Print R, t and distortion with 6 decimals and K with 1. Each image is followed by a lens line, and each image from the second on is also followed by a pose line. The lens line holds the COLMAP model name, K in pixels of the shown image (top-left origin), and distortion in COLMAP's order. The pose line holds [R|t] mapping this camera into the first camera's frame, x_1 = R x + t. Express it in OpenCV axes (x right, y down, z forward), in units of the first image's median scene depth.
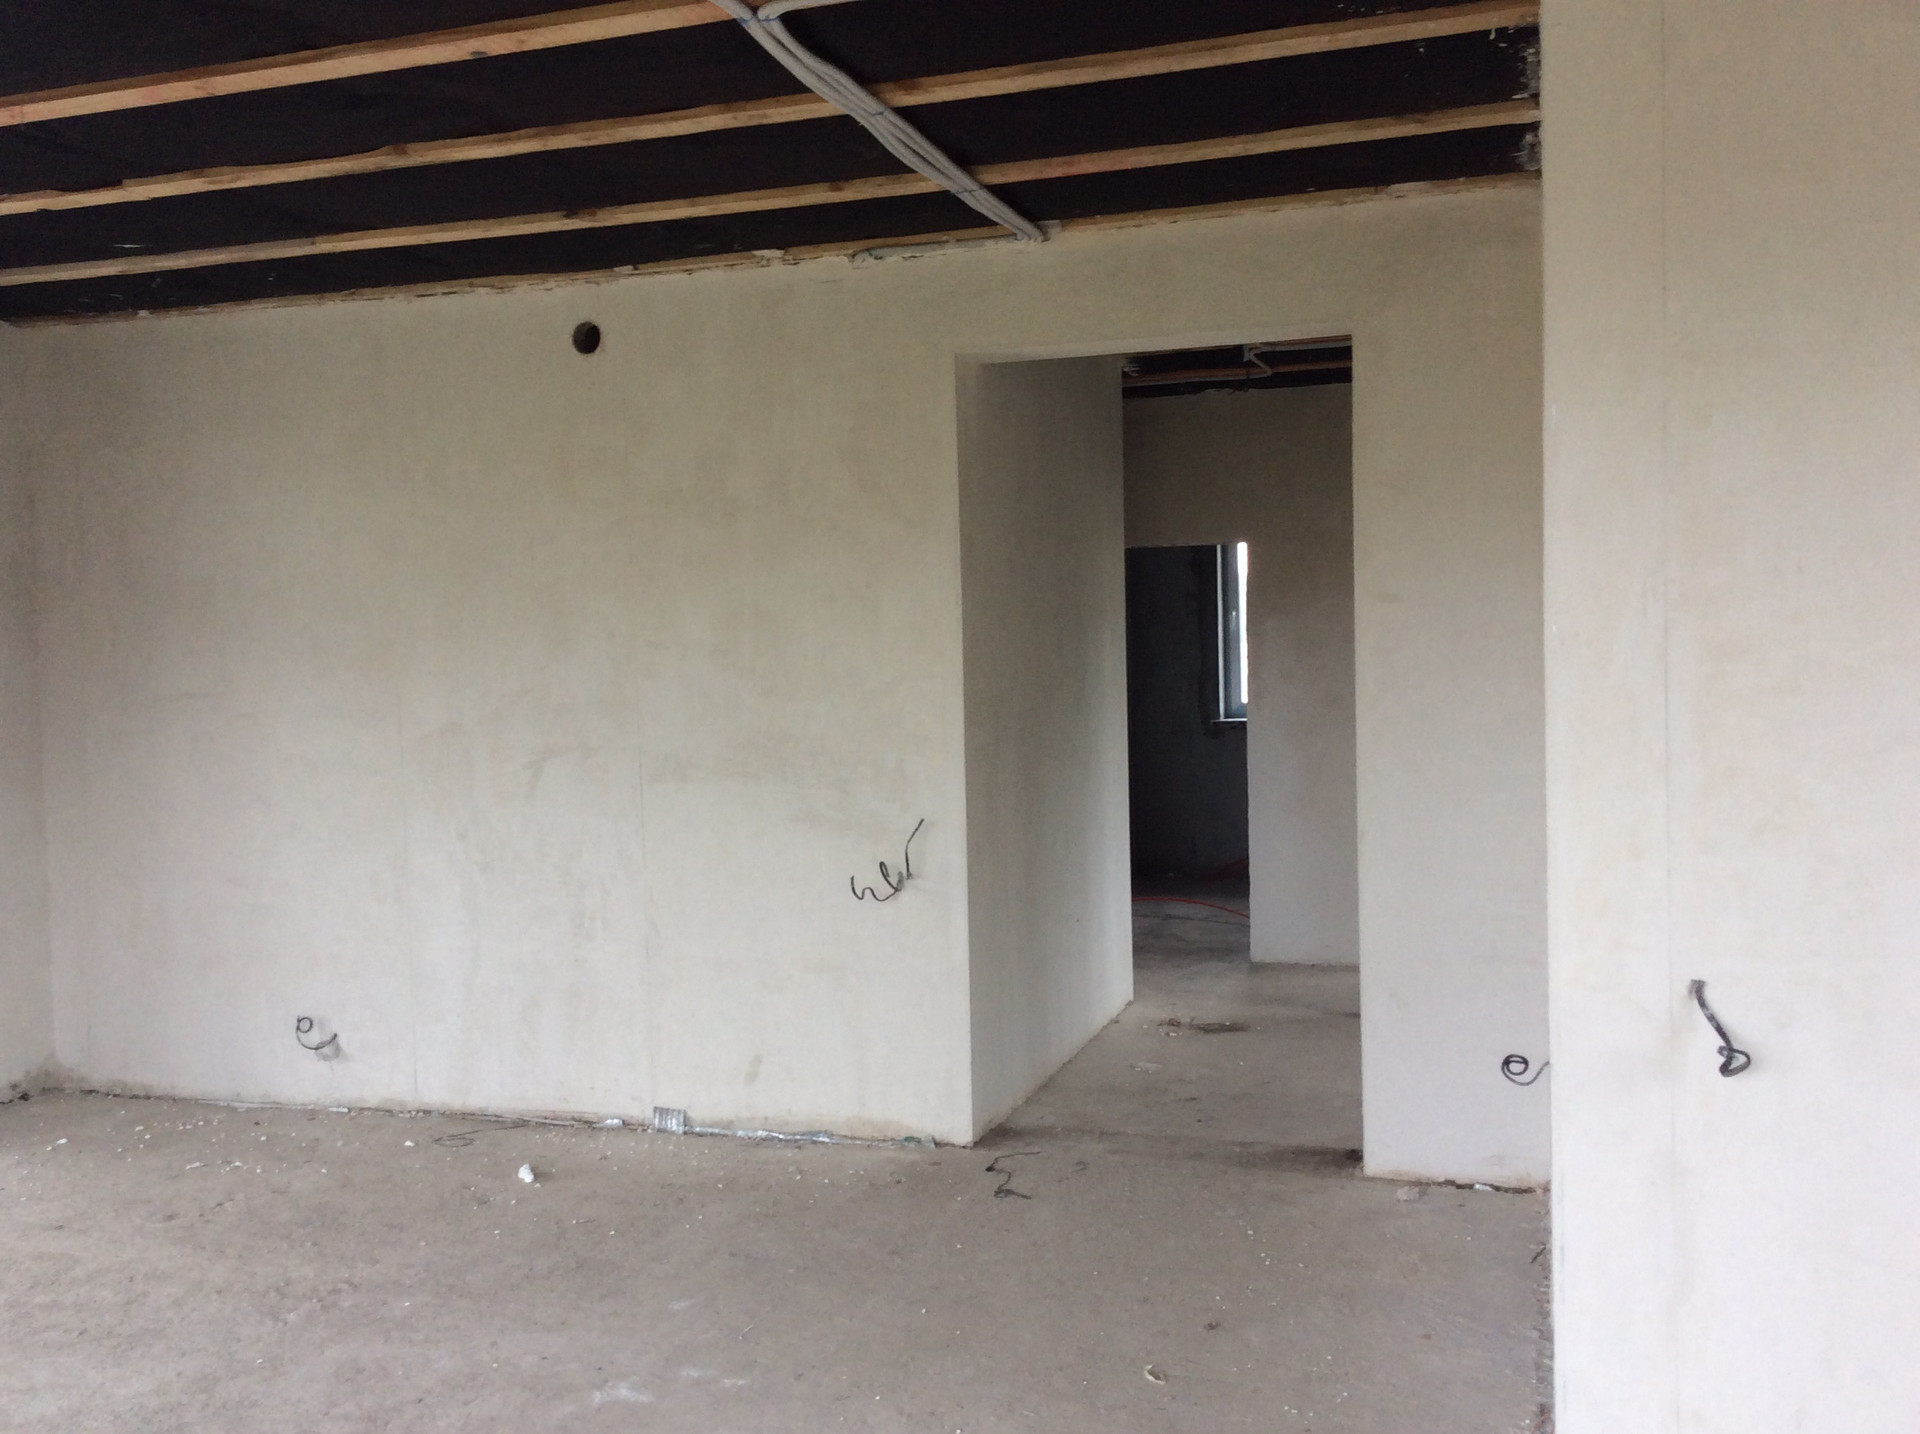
lens RADIAL K [[1736.6, 0, 947.5], [0, 1736.6, 711.0], [0, 0, 1]] dist [0.113720, -0.216590]
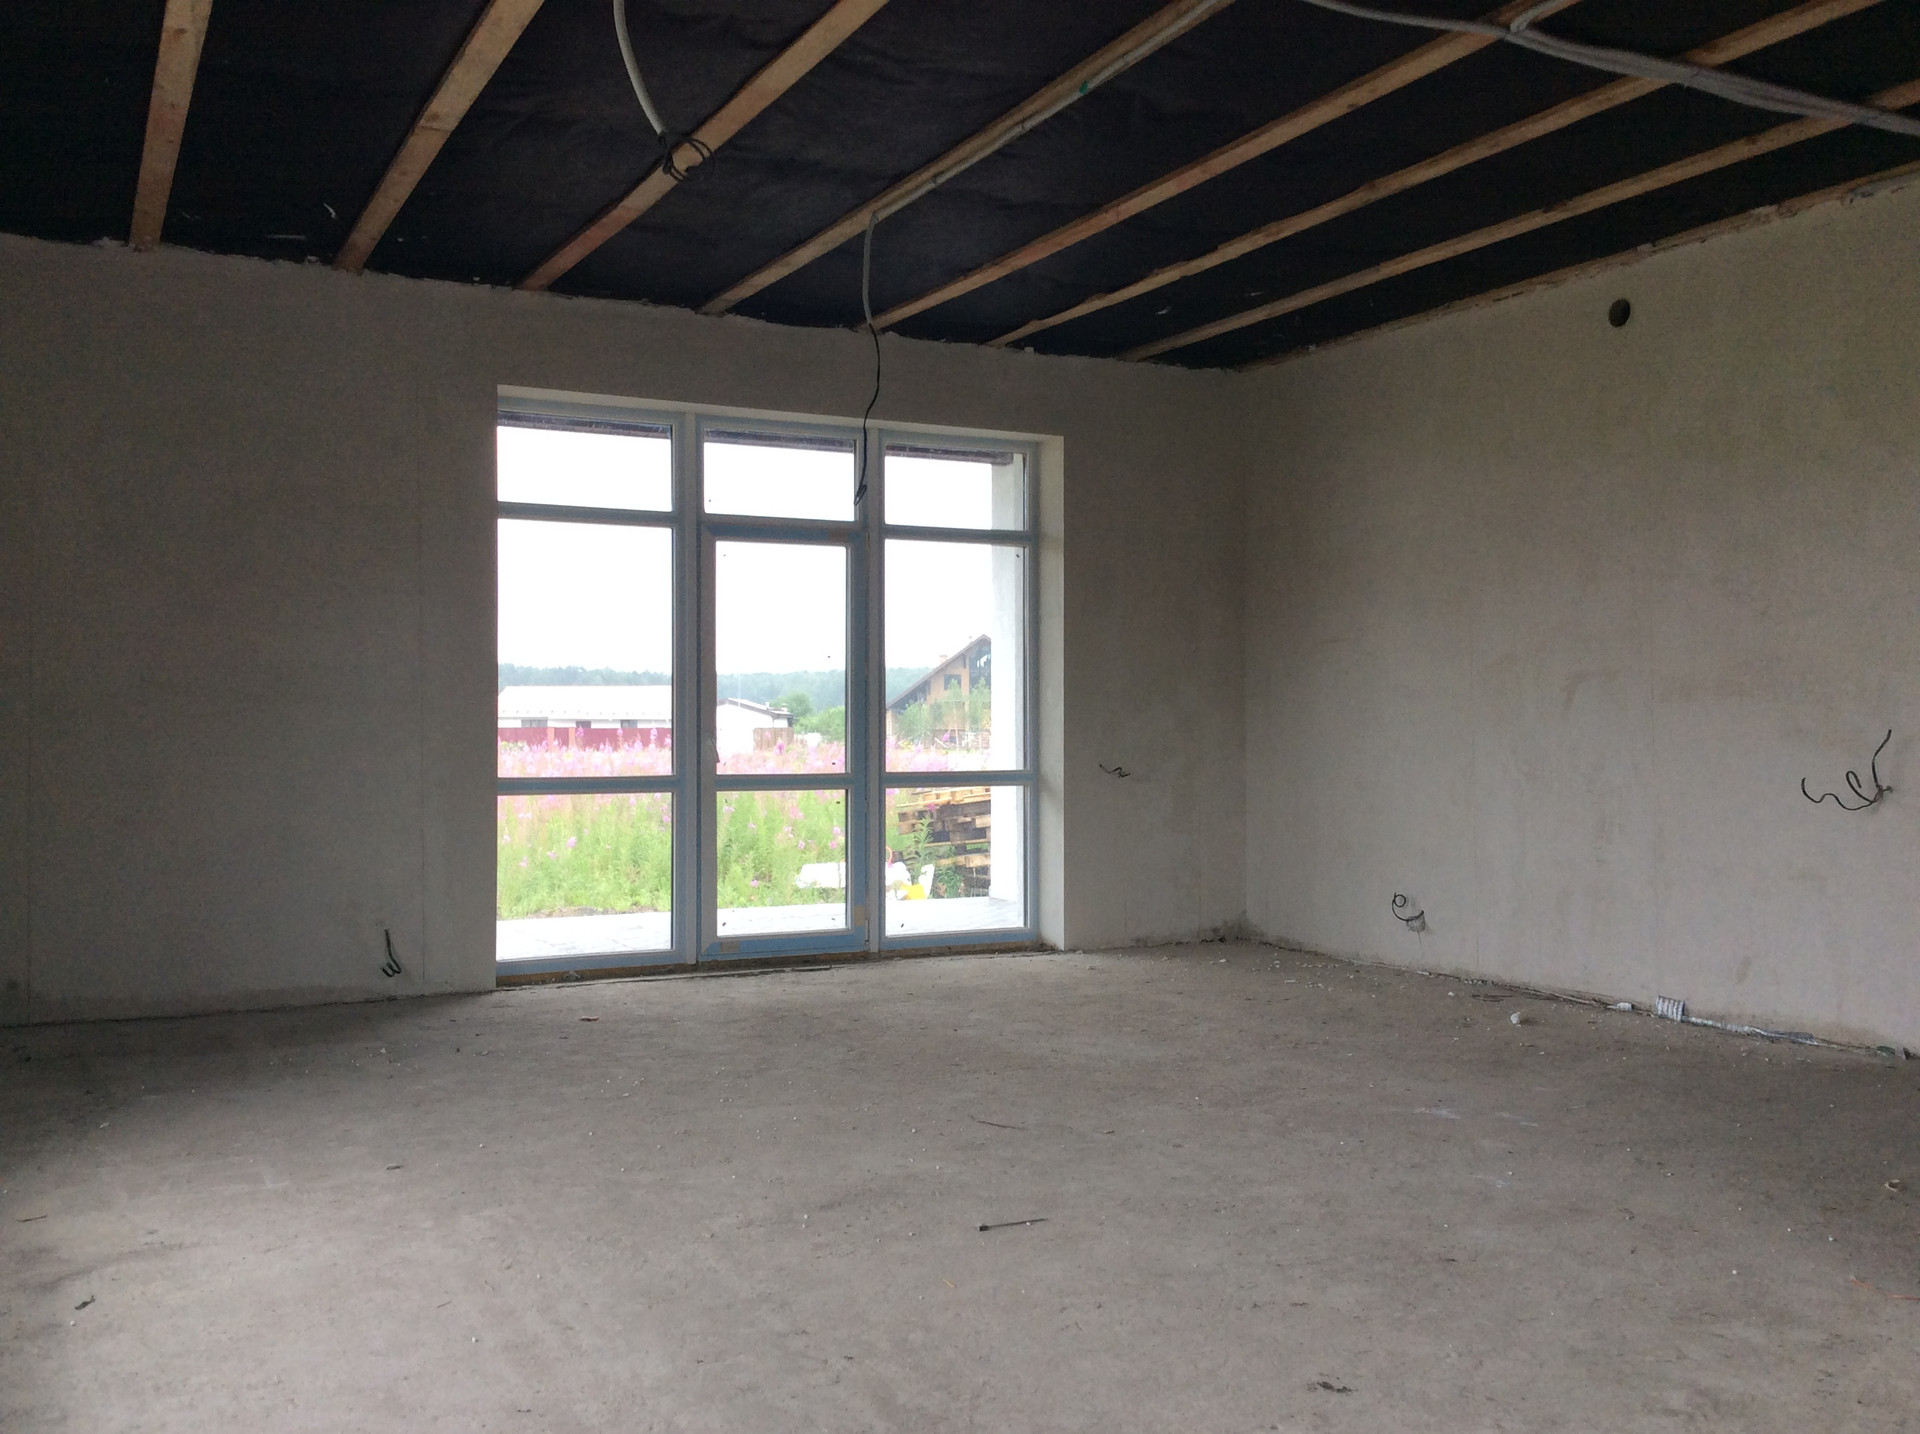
lens RADIAL K [[1736.6, 0, 947.5], [0, 1736.6, 711.0], [0, 0, 1]] dist [0.113720, -0.216590]
pose [[0.708633, 0.017835, -0.705352, 0.304454], [-0.042514, 0.998943, -0.017454, 0.087078], [0.704295, 0.042356, 0.708642, -0.117619]]
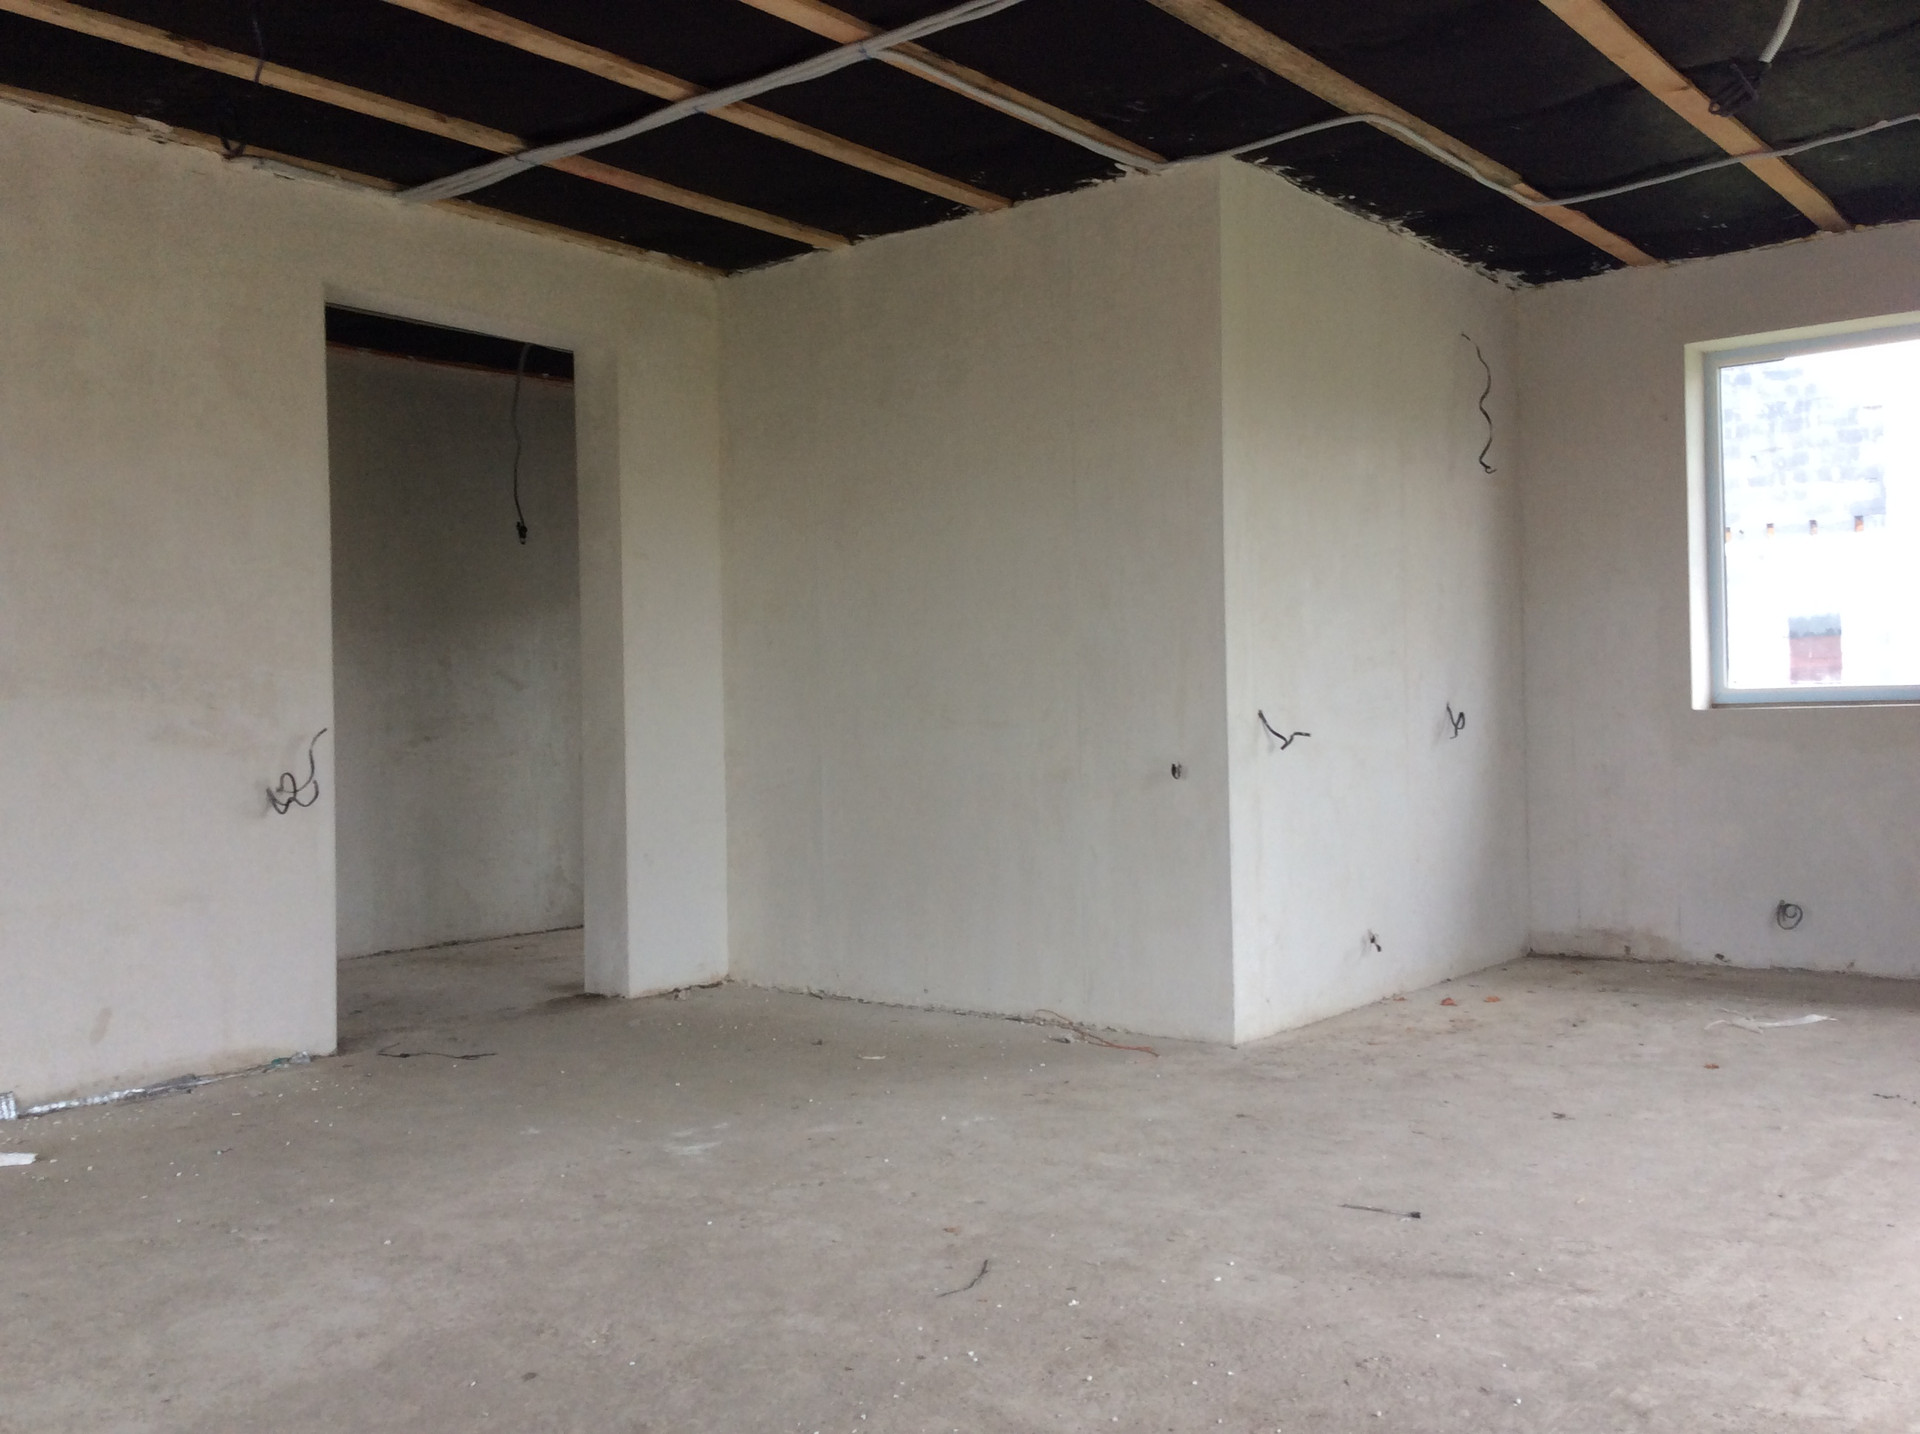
lens RADIAL K [[1736.6, 0, 947.5], [0, 1736.6, 711.0], [0, 0, 1]] dist [0.113720, -0.216590]
pose [[0.356659, 0.023151, 0.933948, -0.793196], [0.046120, 0.998038, -0.042352, 0.105562], [-0.933096, 0.058179, 0.354891, 0.281917]]
